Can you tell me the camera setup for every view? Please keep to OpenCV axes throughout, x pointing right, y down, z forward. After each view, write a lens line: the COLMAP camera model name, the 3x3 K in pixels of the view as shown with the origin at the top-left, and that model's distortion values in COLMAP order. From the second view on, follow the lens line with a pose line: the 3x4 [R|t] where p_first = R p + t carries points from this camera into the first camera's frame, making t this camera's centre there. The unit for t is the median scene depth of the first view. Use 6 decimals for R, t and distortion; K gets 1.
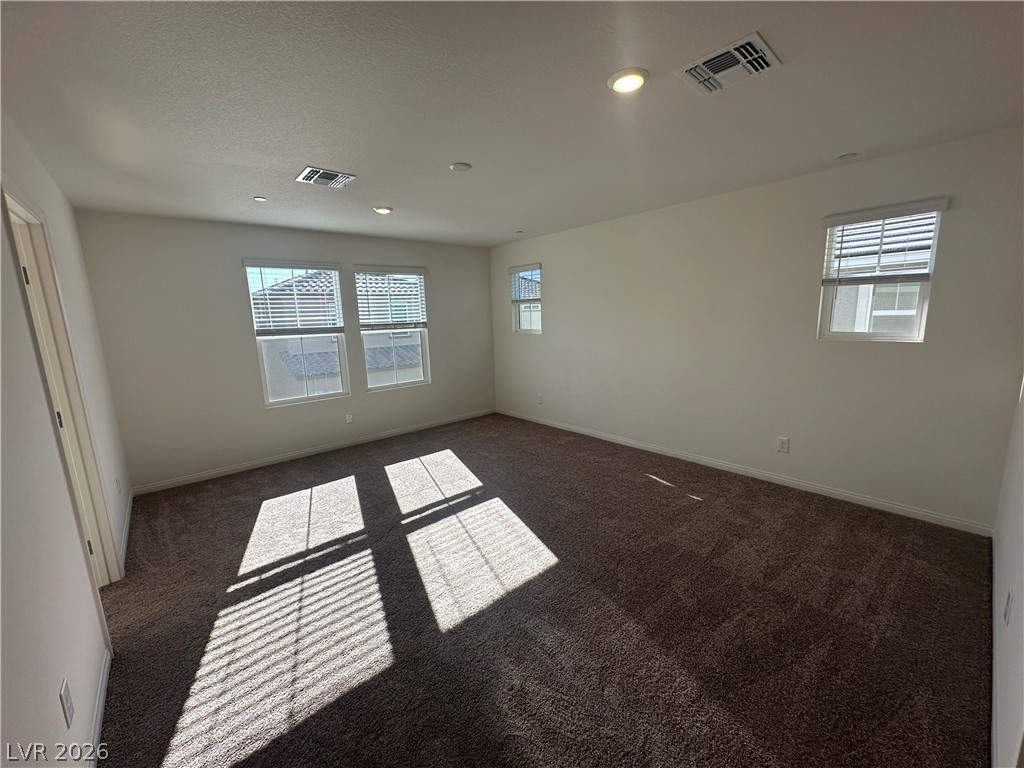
lens RADIAL K [[408.5, 0, 510.9], [0, 408.5, 385.3], [0, 0, 1]] dist [-0.001268, -0.000191]
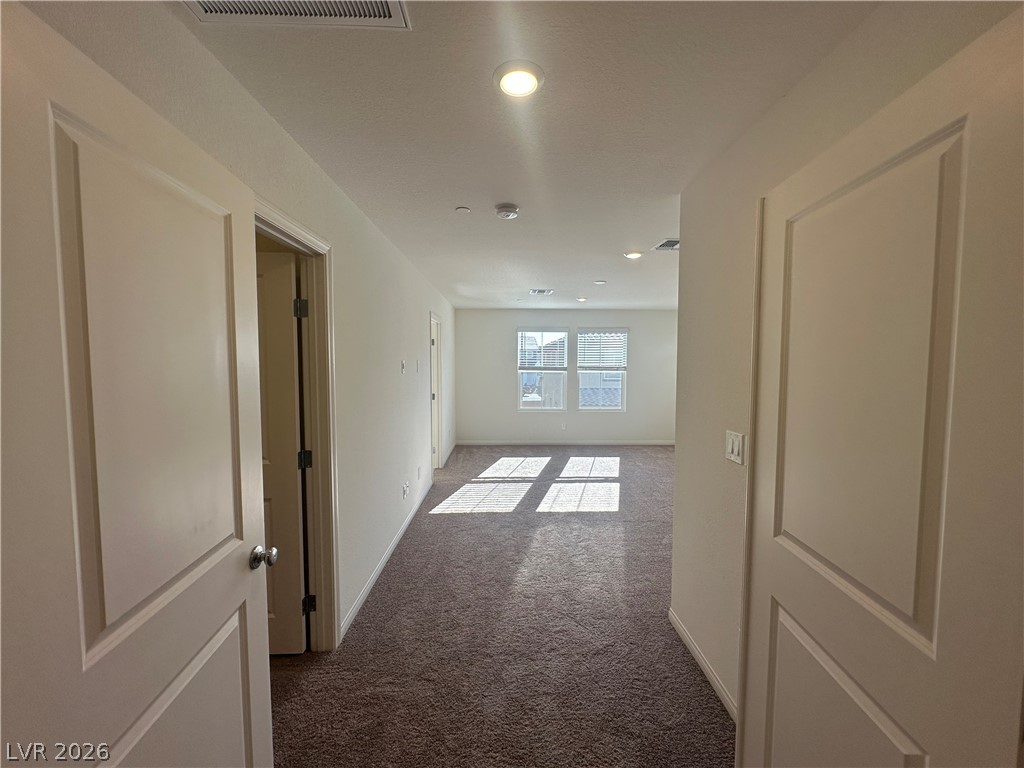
lens RADIAL K [[408.5, 0, 510.9], [0, 408.5, 385.3], [0, 0, 1]] dist [-0.001268, -0.000191]
pose [[0.767889, 0.073800, -0.636318, 0.639597], [-0.140281, 0.988604, -0.054628, 0.061372], [0.625034, 0.131212, 0.769490, -0.489116]]
